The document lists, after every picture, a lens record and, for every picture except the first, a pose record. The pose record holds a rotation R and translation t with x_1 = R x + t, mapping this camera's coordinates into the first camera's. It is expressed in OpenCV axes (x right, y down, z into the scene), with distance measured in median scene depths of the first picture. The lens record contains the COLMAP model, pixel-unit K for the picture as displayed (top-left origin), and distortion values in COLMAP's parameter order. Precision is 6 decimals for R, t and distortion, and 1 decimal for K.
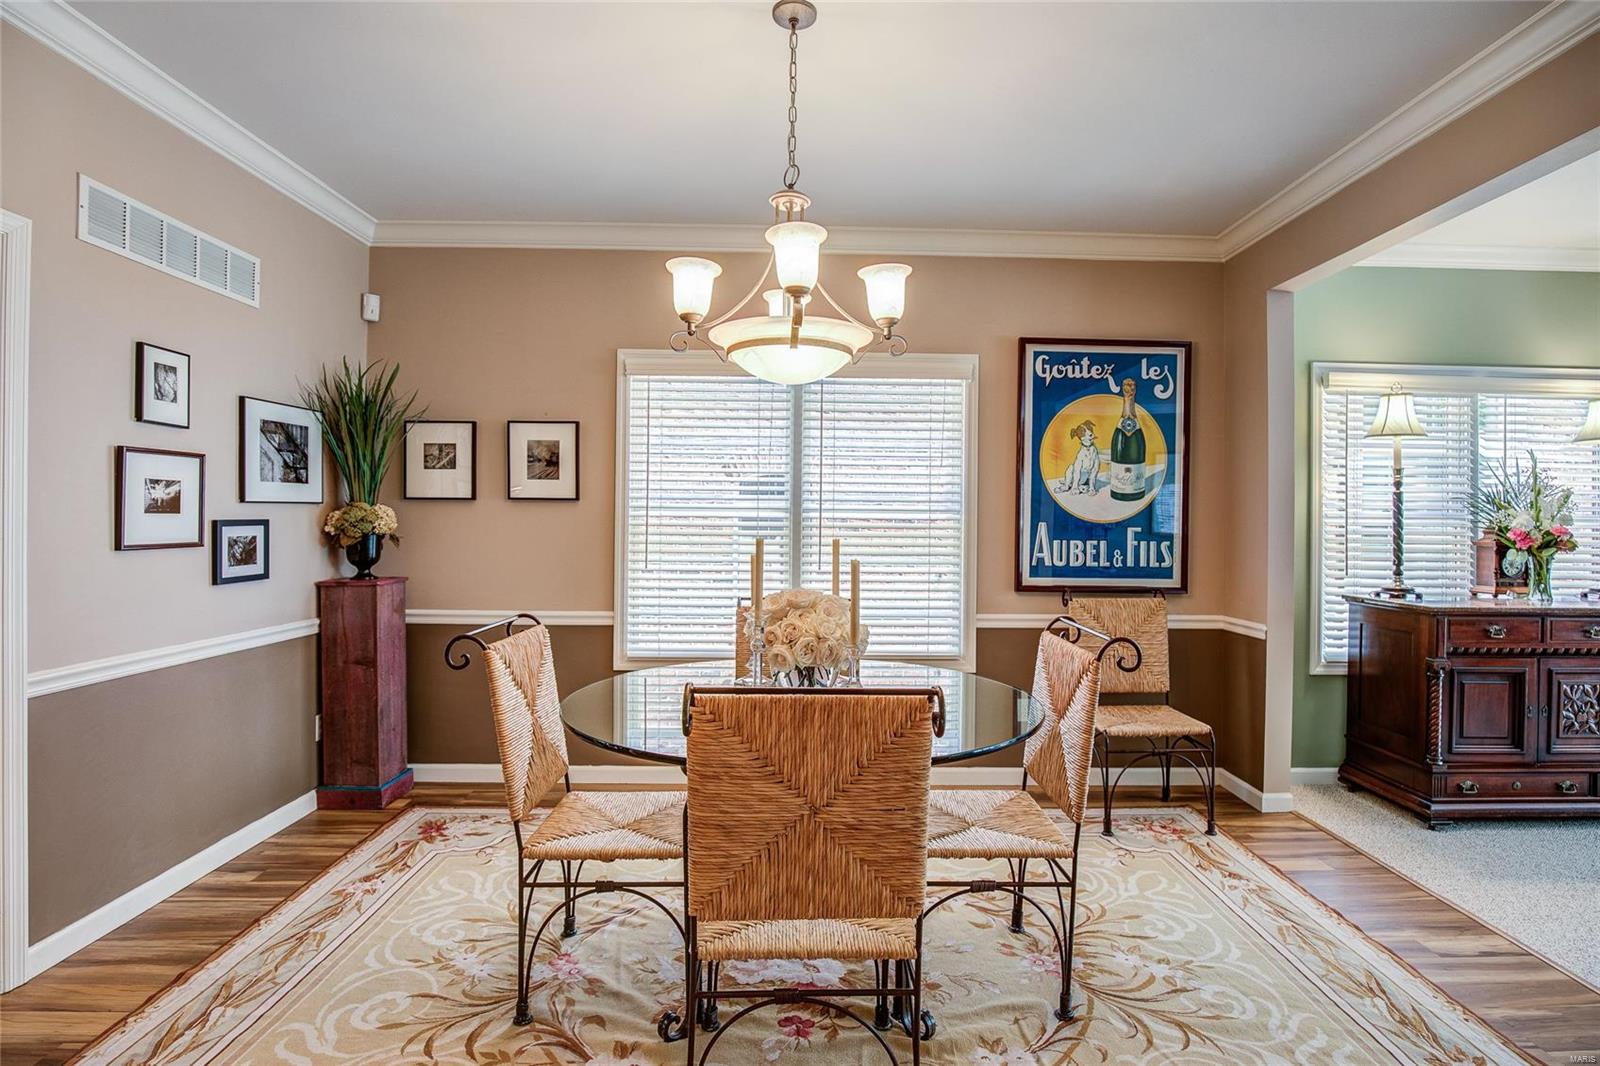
lens RADIAL K [[790.3, 0, 796.3], [0, 790.3, 533.3], [0, 0, 1]] dist [-0.009571, -0.000058]
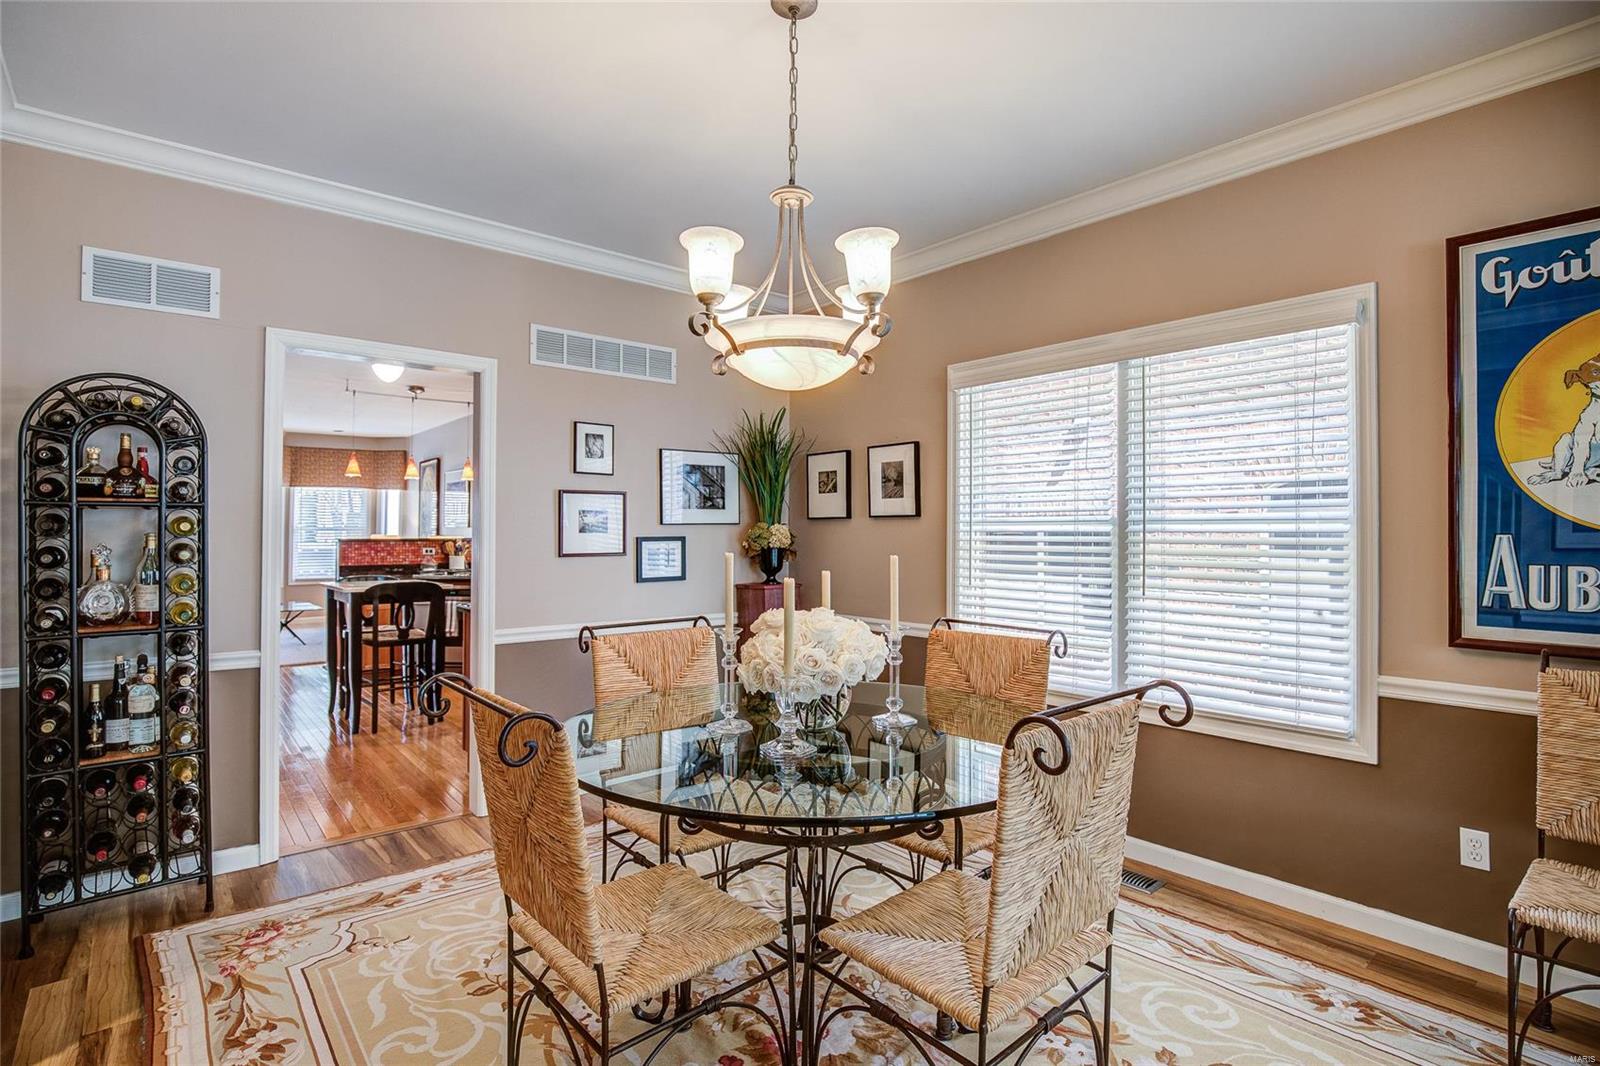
lens RADIAL K [[738.7, 0, 806.4], [0, 738.7, 533.4], [0, 0, 1]] dist [-0.032598, 0.004578]
pose [[0.676168, -0.008773, -0.736695, 0.356508], [-0.007614, 0.999793, -0.018894, -0.000451], [0.736708, 0.018384, 0.675961, 0.245205]]
